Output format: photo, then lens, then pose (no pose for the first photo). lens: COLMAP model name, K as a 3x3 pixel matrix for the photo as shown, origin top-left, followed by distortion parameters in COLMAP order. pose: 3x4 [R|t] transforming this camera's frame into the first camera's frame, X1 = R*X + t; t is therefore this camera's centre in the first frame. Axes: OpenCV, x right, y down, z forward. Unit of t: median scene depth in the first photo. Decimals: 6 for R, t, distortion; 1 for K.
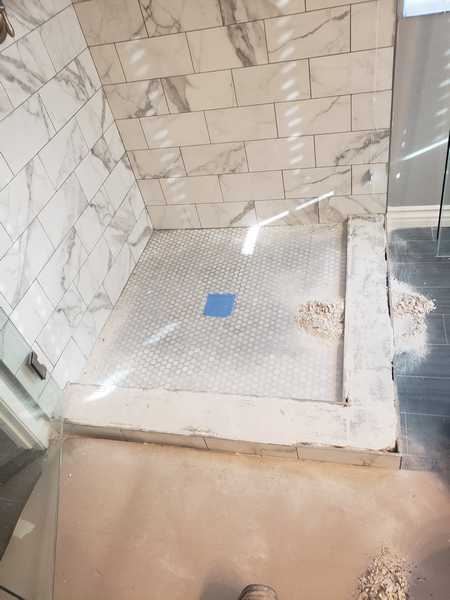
lens RADIAL K [[451.6, 0, 225.0], [0, 451.6, 300.0], [0, 0, 1]] dist [0.001729, -0.000152]
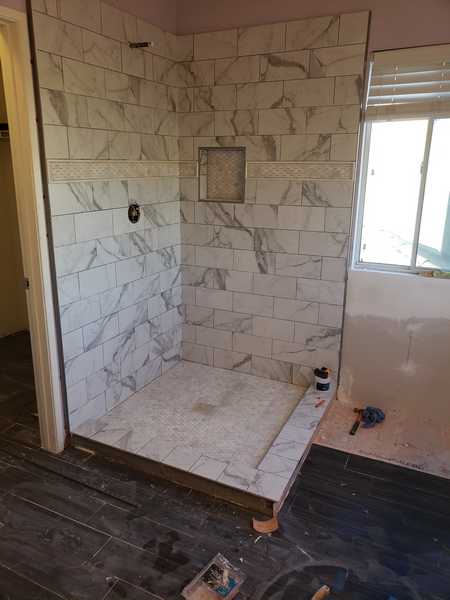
lens RADIAL K [[458.6, 0, 225.0], [0, 458.6, 300.0], [0, 0, 1]] dist [0.000021, -0.086596]
pose [[0.950364, 0.251599, -0.183047, 0.246803], [-0.307393, 0.850278, -0.427243, 0.344514], [0.048147, 0.462304, 0.885414, -0.486463]]
